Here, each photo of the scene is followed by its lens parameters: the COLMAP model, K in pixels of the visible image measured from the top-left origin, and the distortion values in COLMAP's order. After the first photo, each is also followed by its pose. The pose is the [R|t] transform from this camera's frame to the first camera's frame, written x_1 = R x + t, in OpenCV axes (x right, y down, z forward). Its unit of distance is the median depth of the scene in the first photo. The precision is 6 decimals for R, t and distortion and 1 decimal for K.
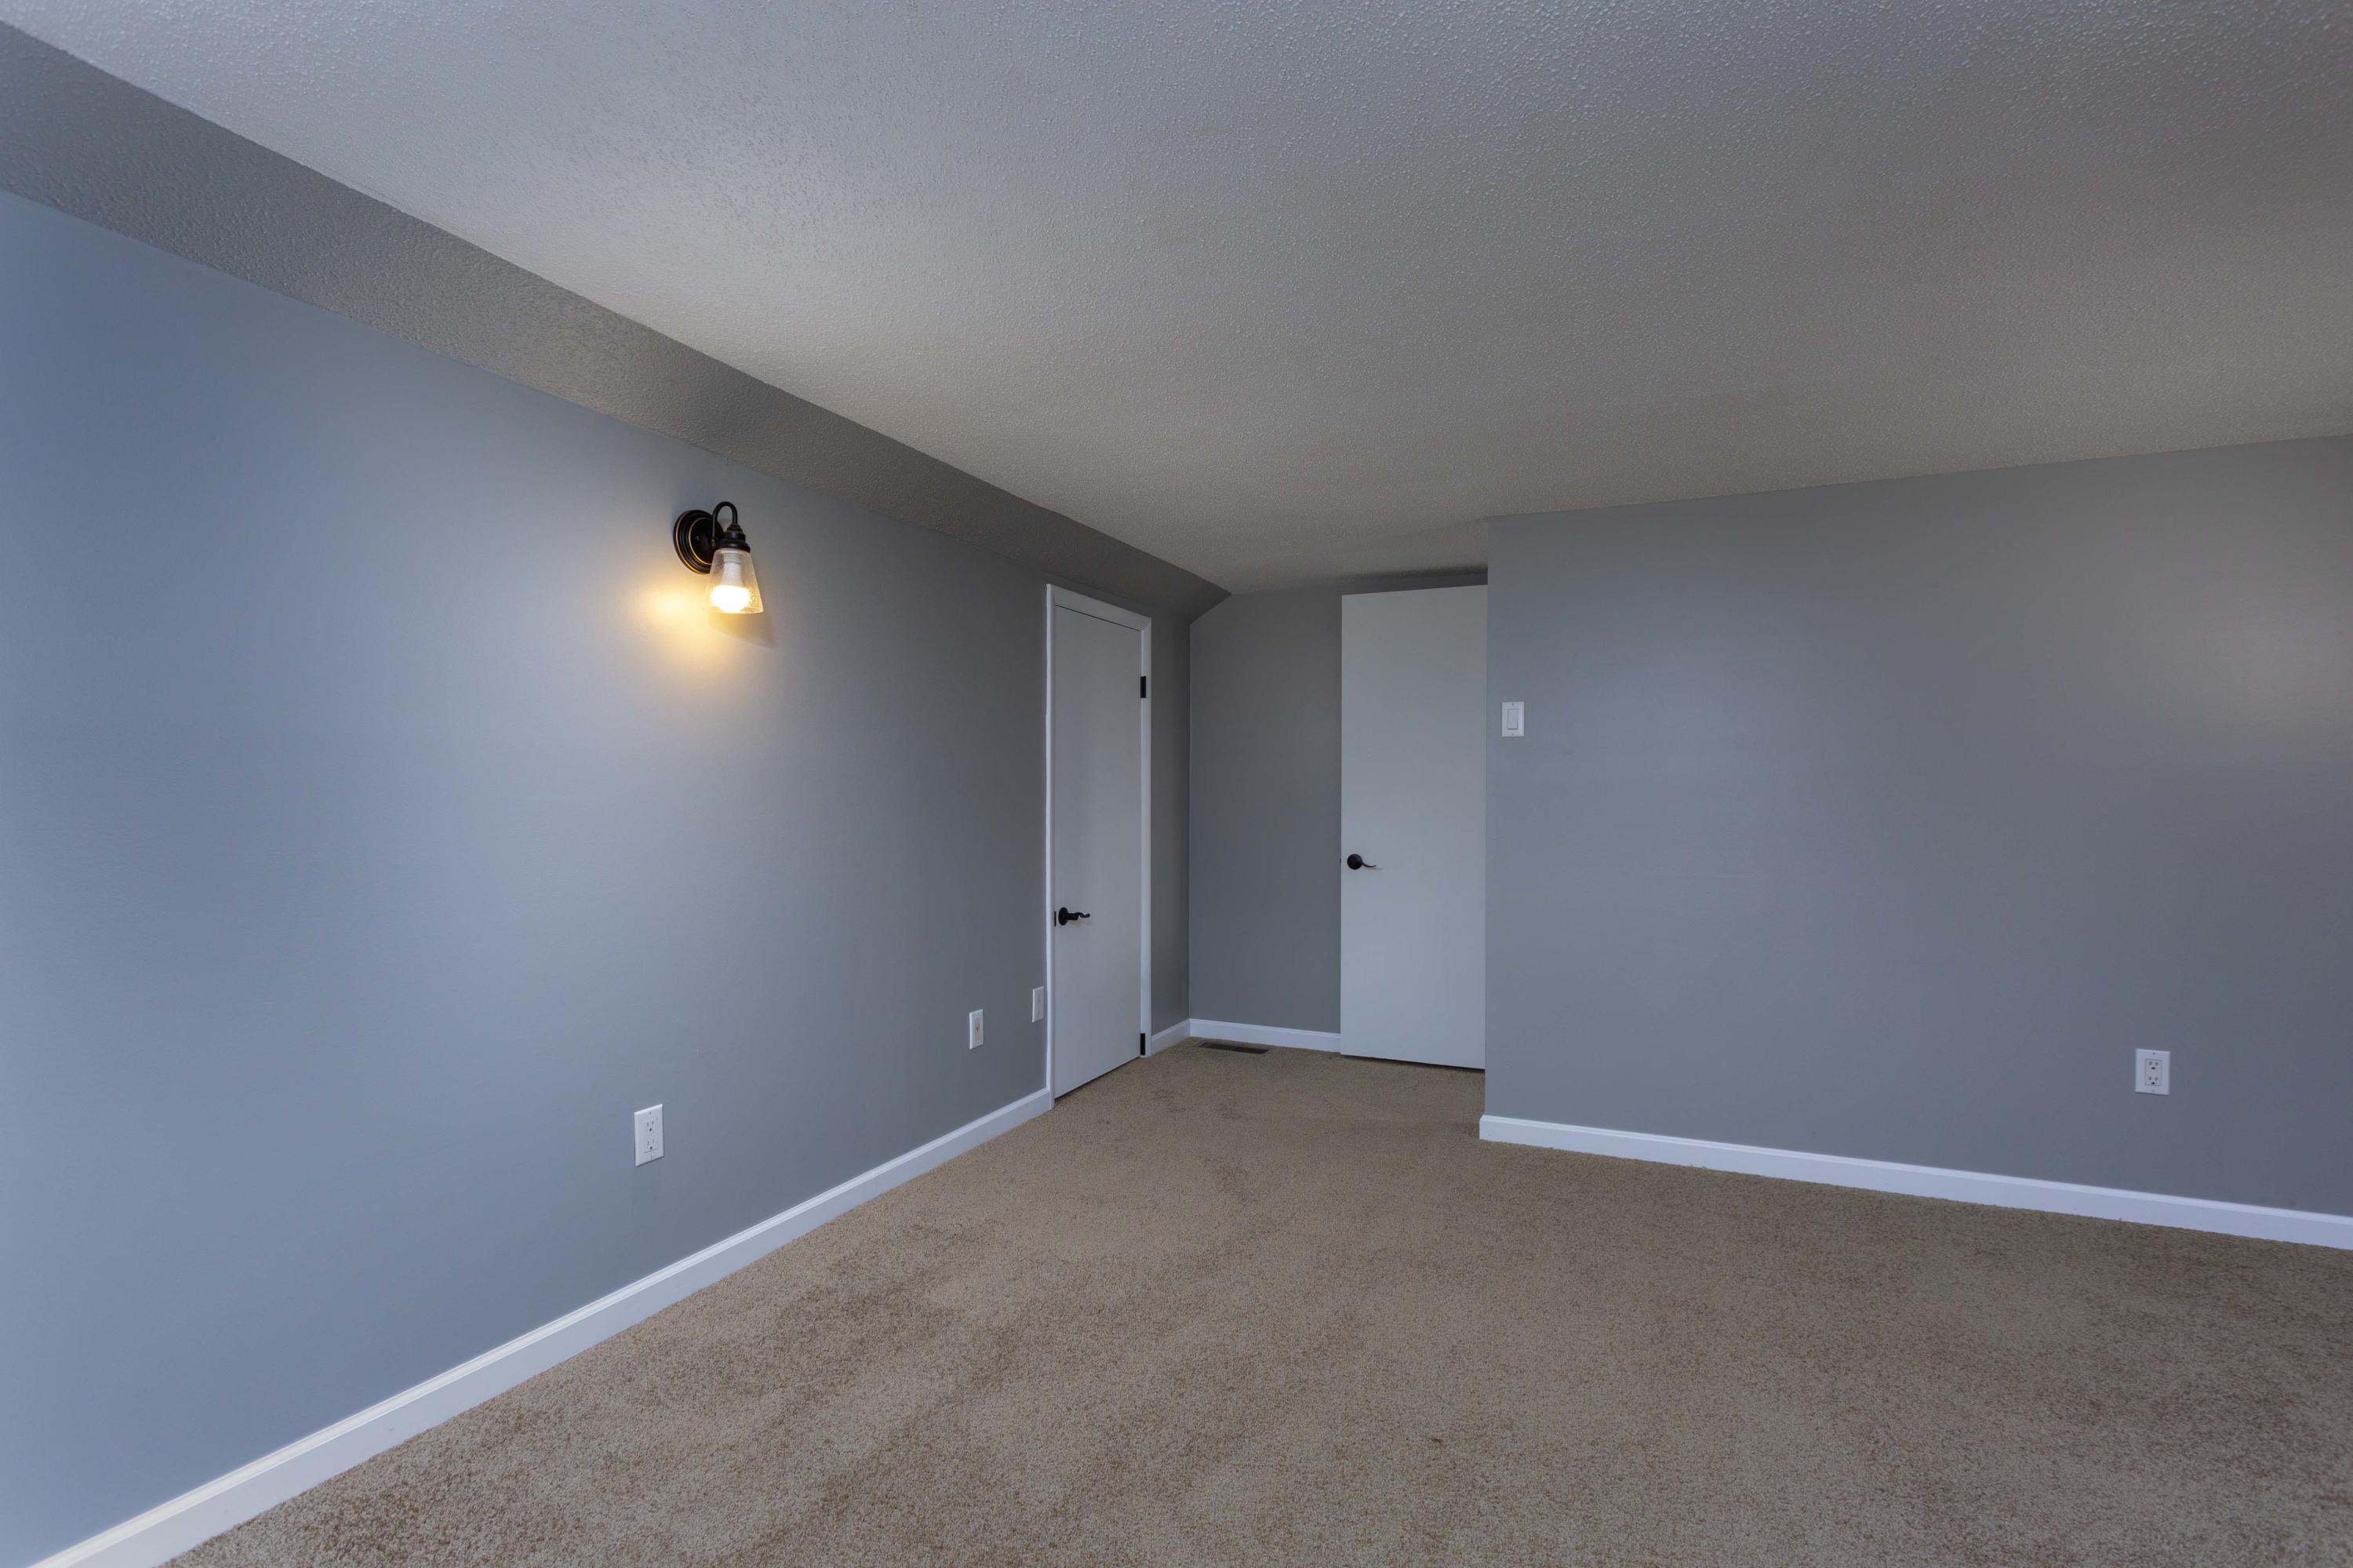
lens RADIAL K [[1082.0, 0, 1175.5], [0, 1082.0, 796.7], [0, 0, 1]] dist [0.000710, 0.000046]
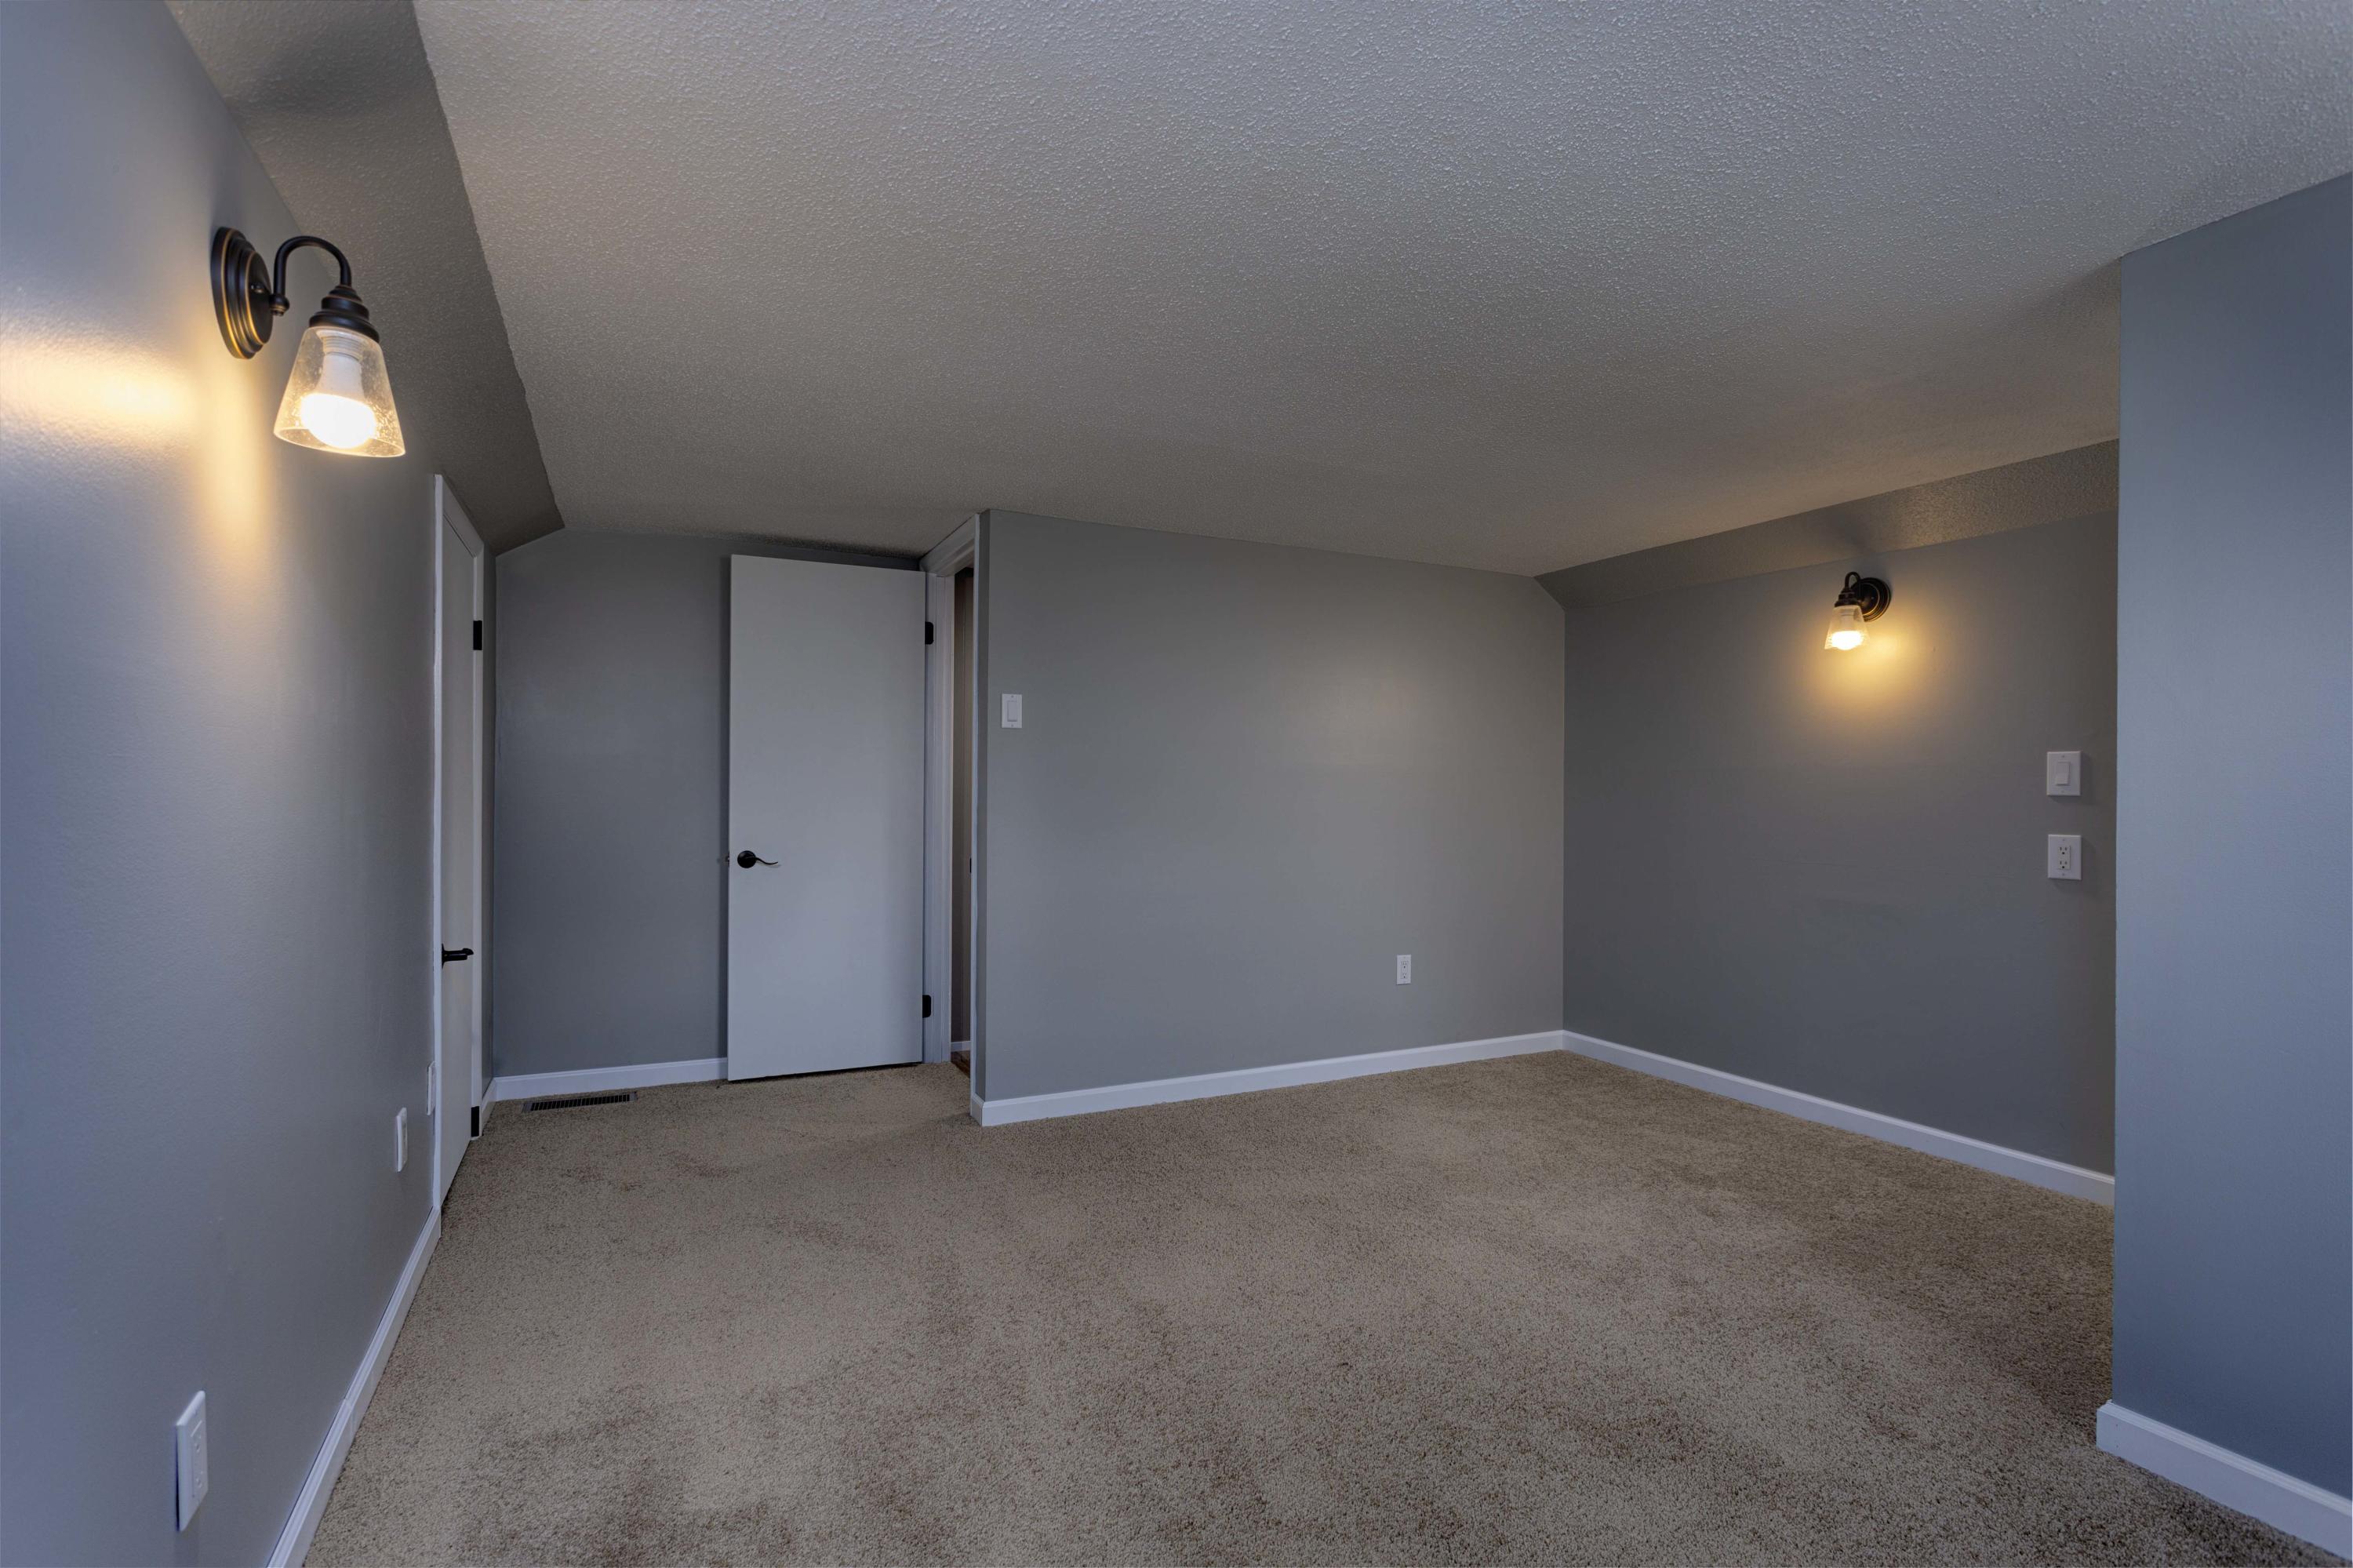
lens RADIAL K [[1082.0, 0, 1175.5], [0, 1082.0, 796.7], [0, 0, 1]] dist [0.000710, 0.000046]
pose [[0.648525, -0.004328, 0.761181, -0.369936], [-0.002806, 0.999963, 0.008076, 0.001006], [-0.761188, -0.007373, 0.648489, 0.214277]]
